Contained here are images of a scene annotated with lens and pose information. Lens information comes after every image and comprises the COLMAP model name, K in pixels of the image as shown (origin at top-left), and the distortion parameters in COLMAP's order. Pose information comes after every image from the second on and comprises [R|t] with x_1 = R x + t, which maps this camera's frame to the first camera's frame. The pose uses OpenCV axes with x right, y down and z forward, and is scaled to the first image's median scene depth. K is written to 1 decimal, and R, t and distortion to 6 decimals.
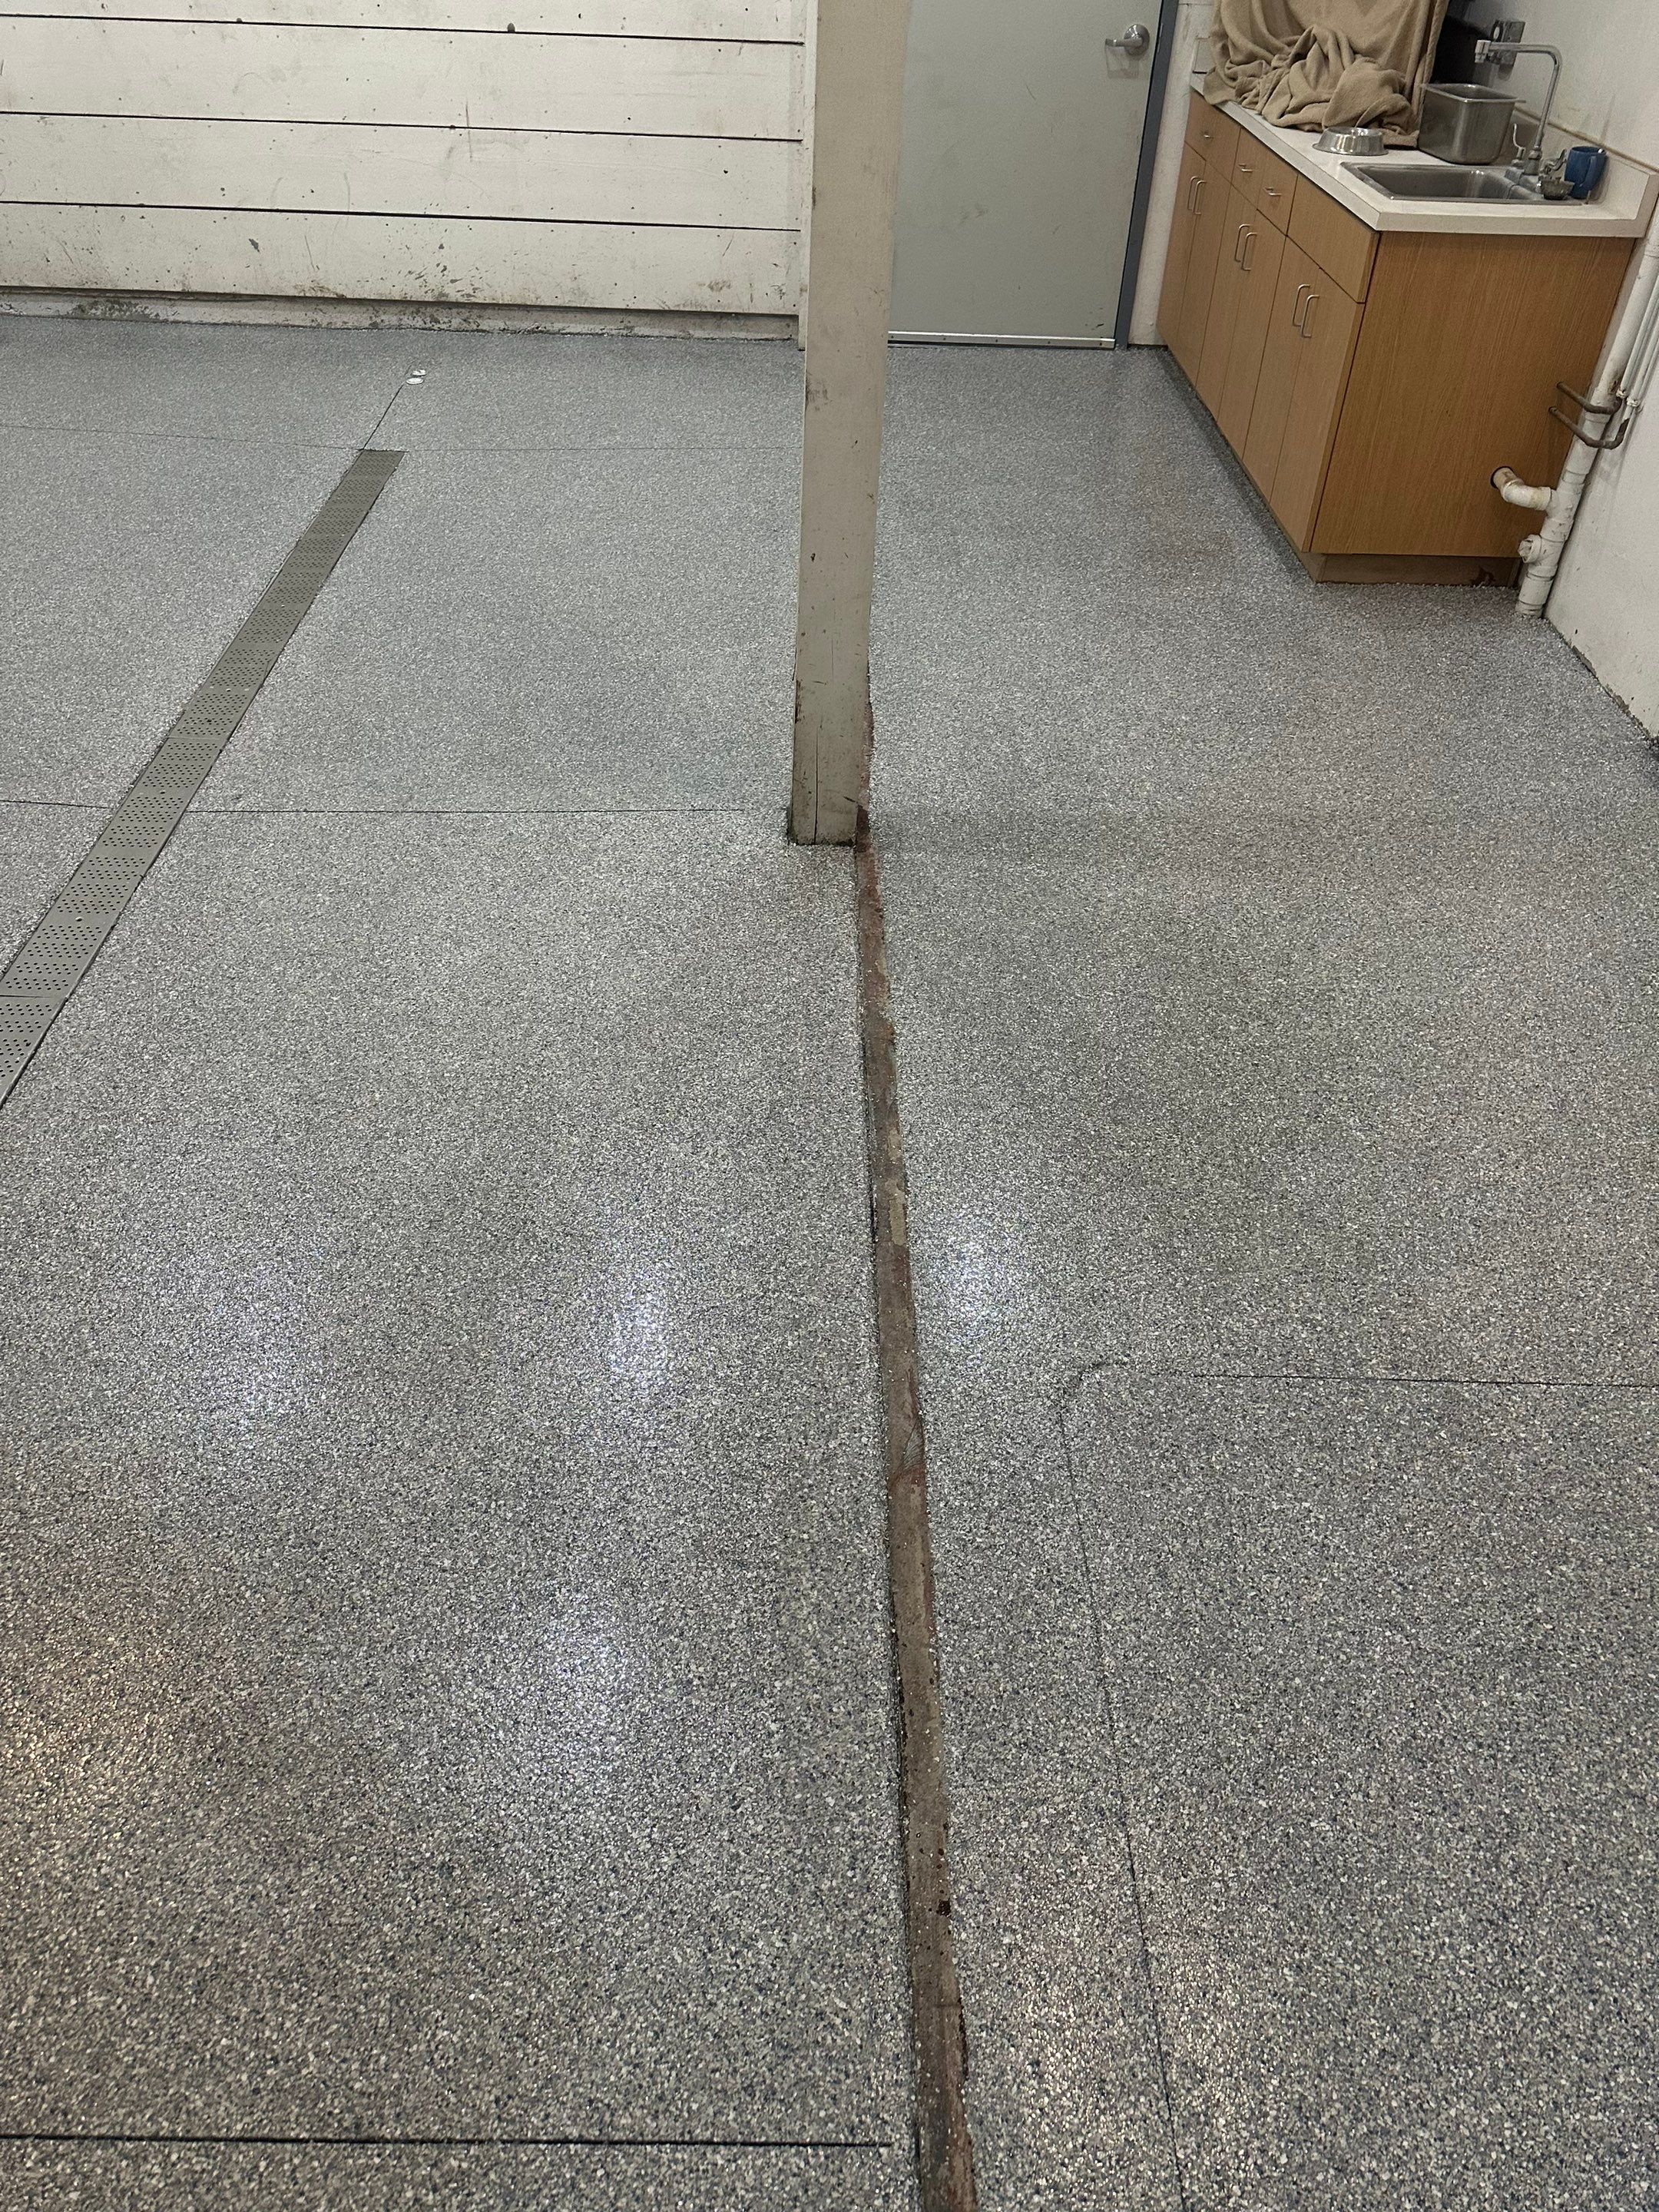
lens RADIAL K [[1556.3, 0, 823.2], [0, 1556.3, 1114.6], [0, 0, 1]] dist [0.043012, -0.048247]
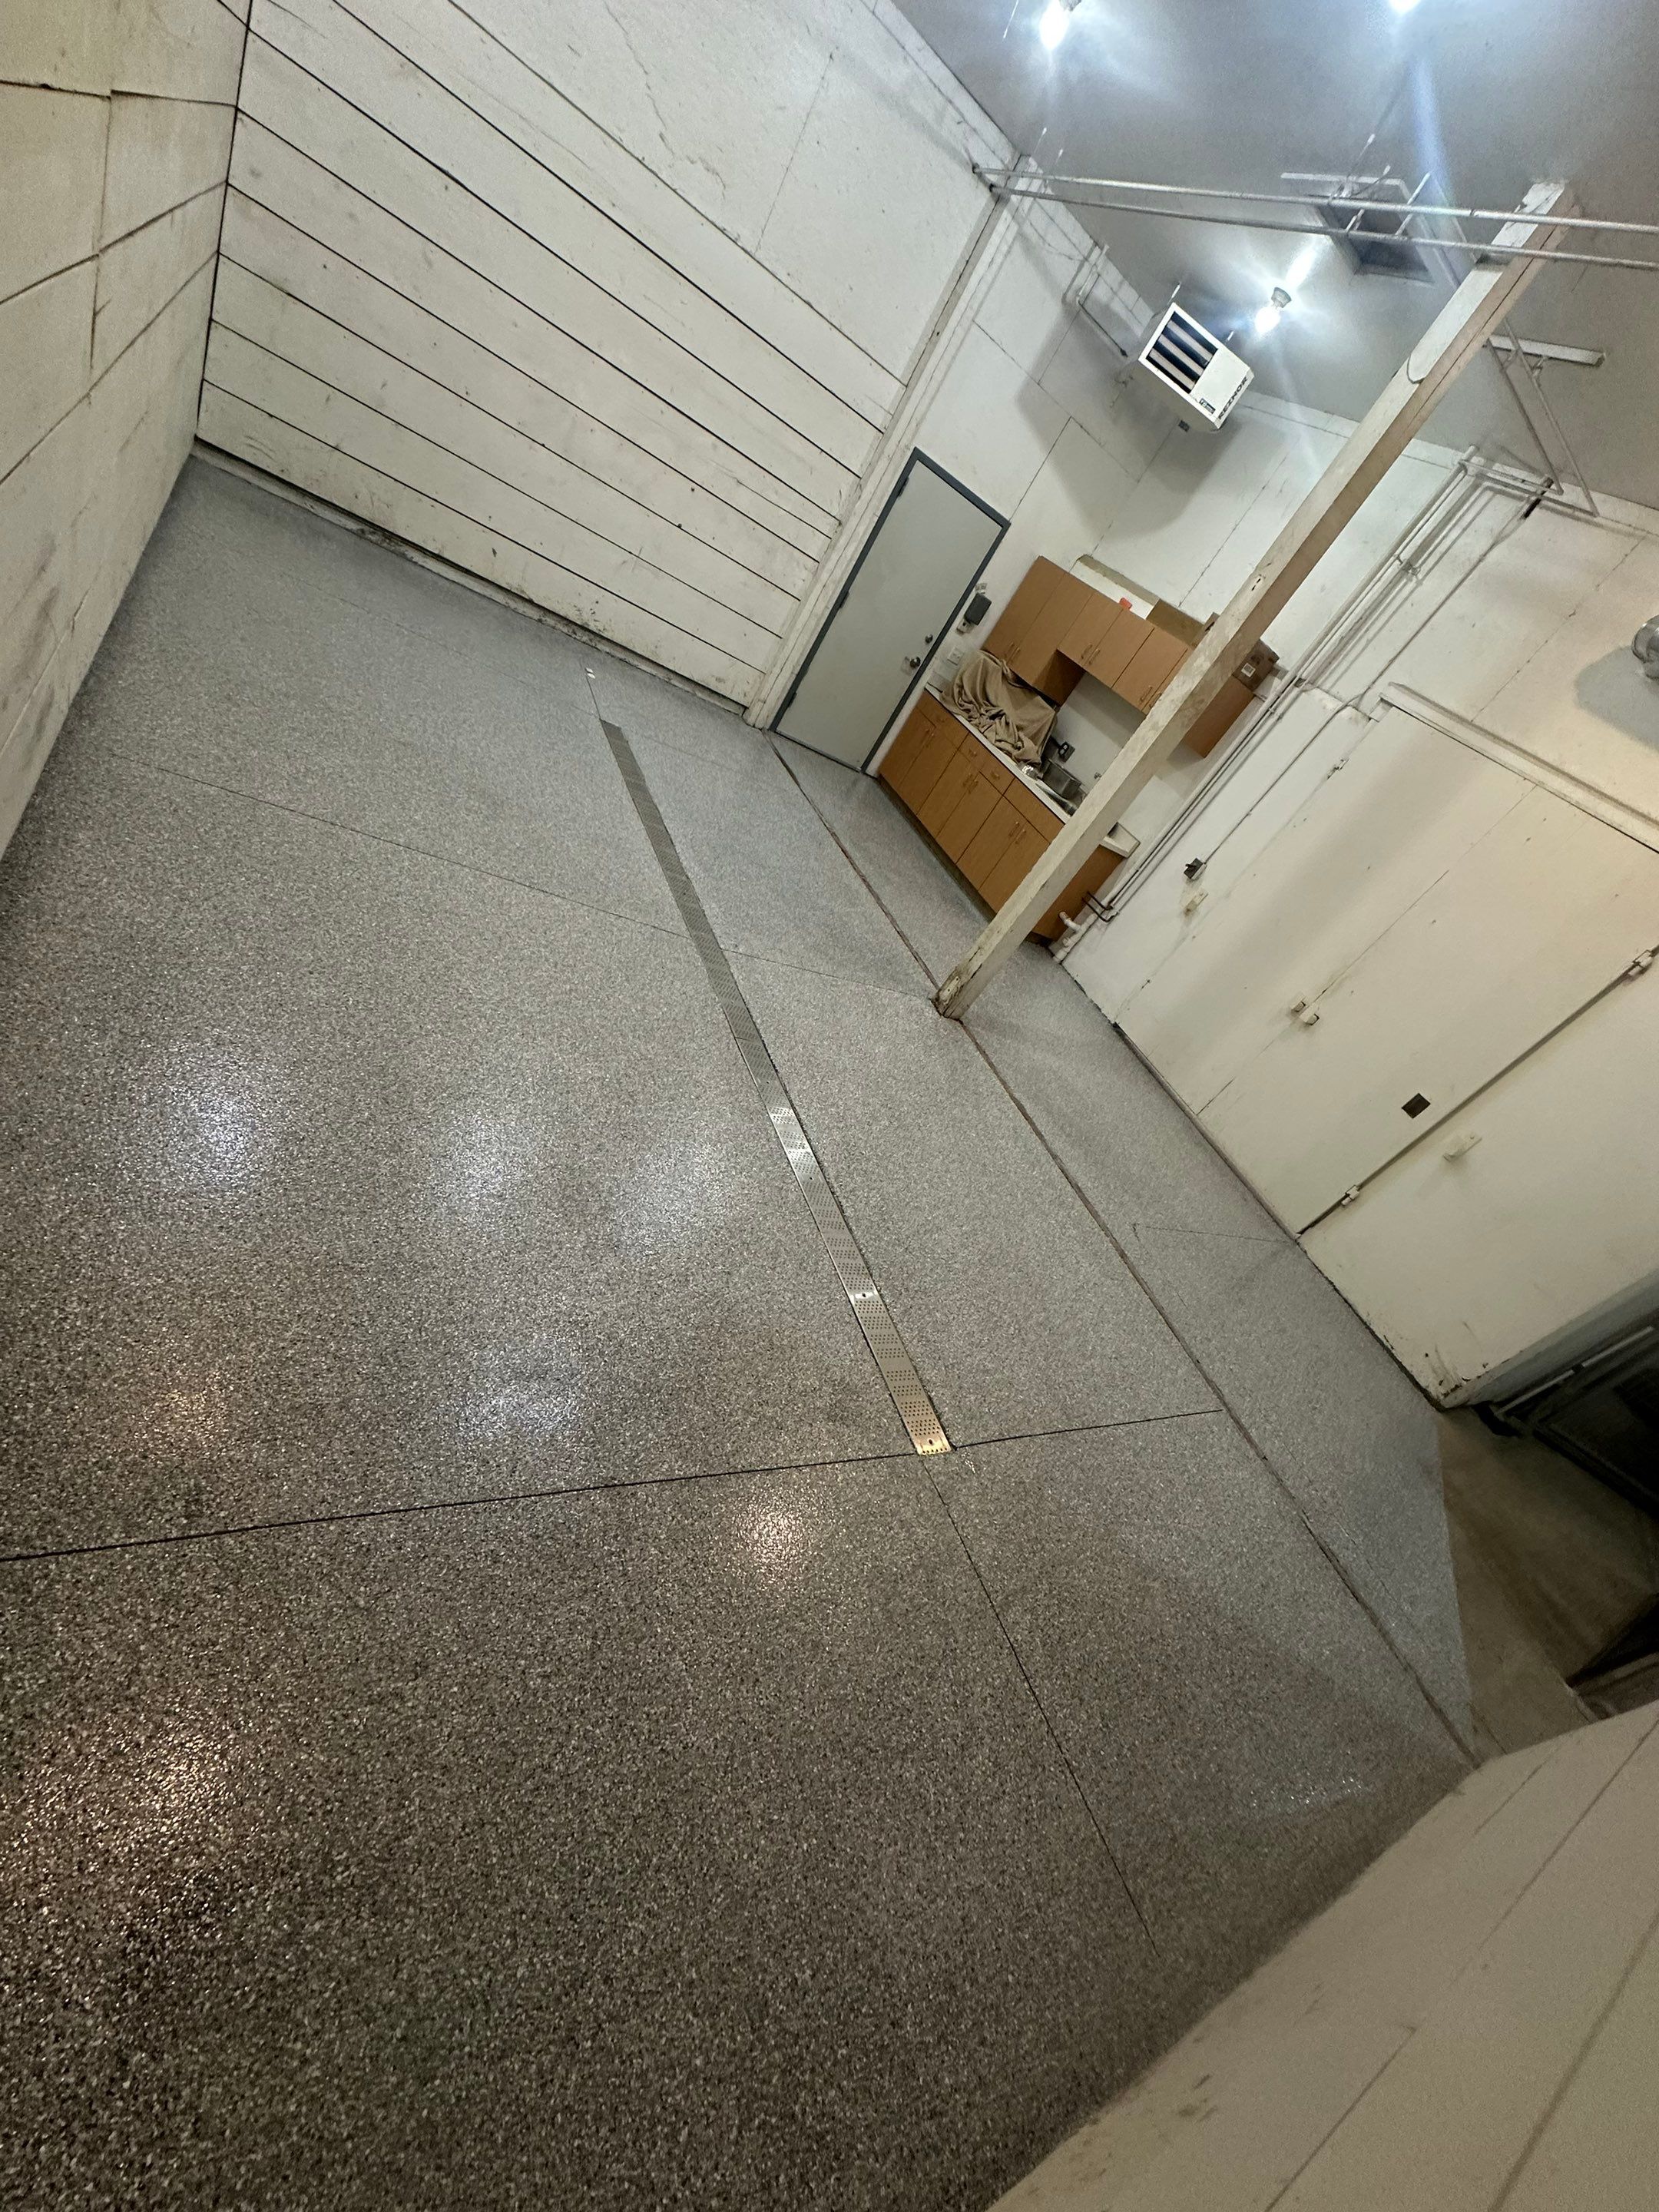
lens RADIAL K [[879.9, 0, 842.2], [0, 879.9, 1106.7], [0, 0, 1]] dist [0.000512, 0.000620]
pose [[0.803506, 0.121655, 0.582733, -0.941838], [-0.143998, 0.989545, -0.008031, 0.009450], [-0.577617, -0.077459, 0.812624, -0.105909]]
